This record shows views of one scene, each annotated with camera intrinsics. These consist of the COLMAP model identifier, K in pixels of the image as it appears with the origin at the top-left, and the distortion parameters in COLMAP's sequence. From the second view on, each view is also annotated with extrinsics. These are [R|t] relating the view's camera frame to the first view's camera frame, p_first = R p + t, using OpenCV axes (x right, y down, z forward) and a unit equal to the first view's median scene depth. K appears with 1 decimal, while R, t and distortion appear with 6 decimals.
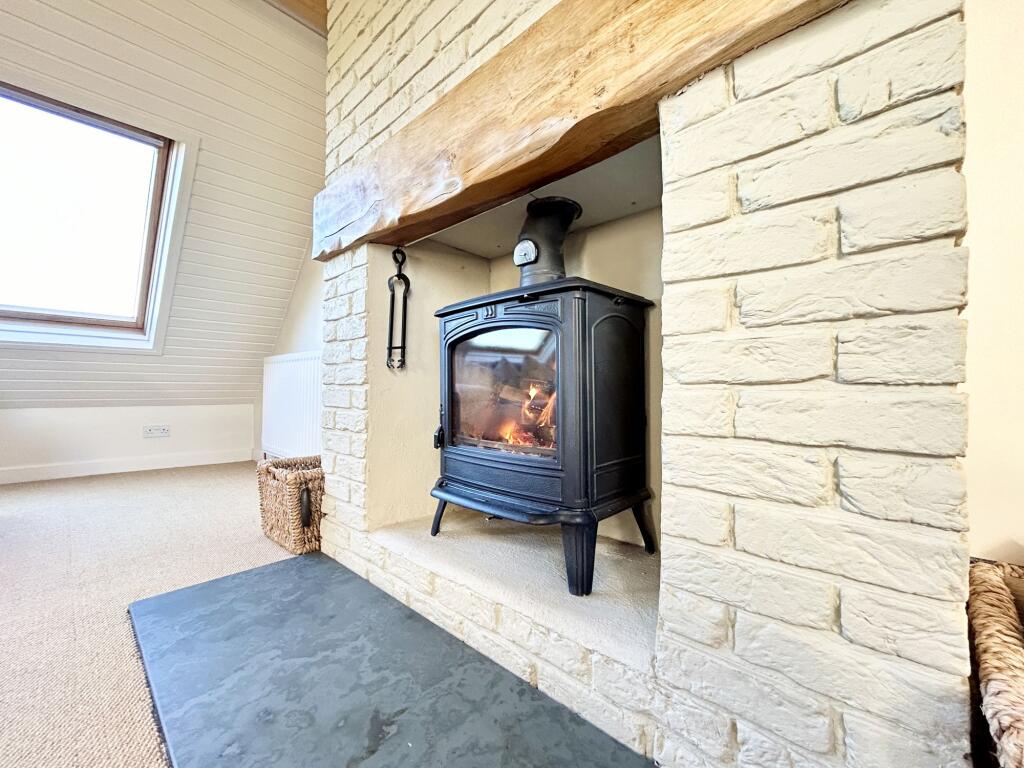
lens RADIAL K [[415.9, 0, 508.4], [0, 415.9, 383.2], [0, 0, 1]] dist [-0.000653, -0.000157]
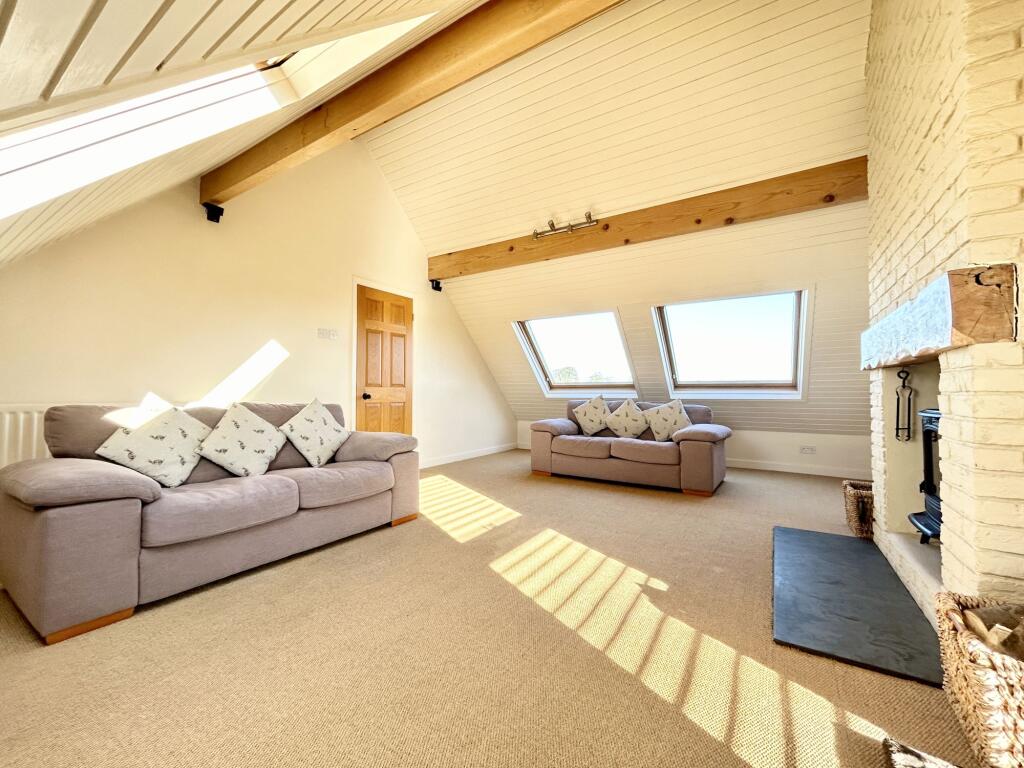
lens RADIAL K [[415.9, 0, 508.4], [0, 415.9, 383.2], [0, 0, 1]] dist [-0.000653, -0.000157]
pose [[0.187527, -0.022217, -0.982008, 0.963441], [0.010949, 0.999729, -0.020527, -0.222404], [0.982198, -0.006903, 0.187720, -0.786404]]
